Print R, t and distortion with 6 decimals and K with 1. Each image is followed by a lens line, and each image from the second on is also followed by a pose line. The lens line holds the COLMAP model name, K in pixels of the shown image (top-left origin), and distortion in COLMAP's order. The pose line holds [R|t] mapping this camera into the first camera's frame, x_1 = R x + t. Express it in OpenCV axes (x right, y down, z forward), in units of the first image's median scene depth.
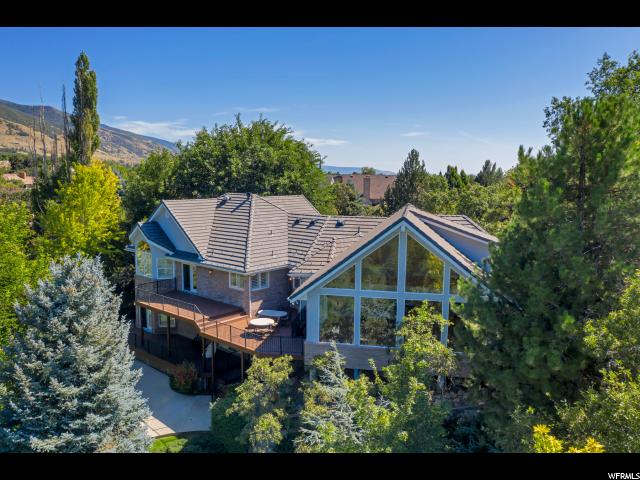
lens RADIAL K [[521.6, 0, 320.0], [0, 521.6, 240.0], [0, 0, 1]] dist [-0.008669, -0.005266]
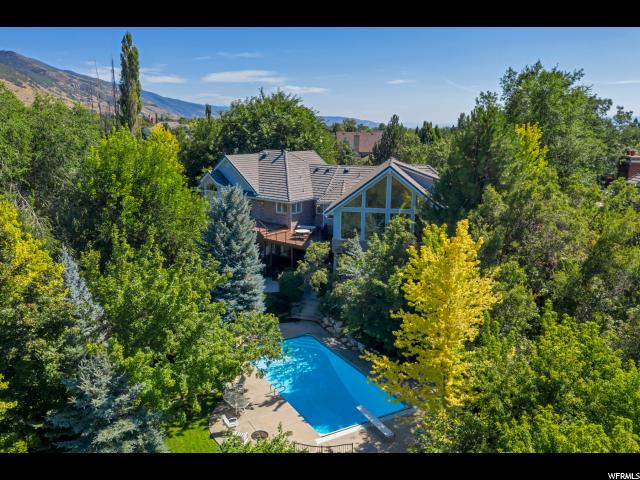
lens RADIAL K [[543.1, 0, 320.0], [0, 543.1, 240.0], [0, 0, 1]] dist [0.000291, 0.004888]
pose [[0.998956, -0.009678, 0.044638, -0.098766], [0.005711, 0.996092, 0.088139, 0.026172], [-0.045316, -0.087792, 0.995108, -0.517386]]
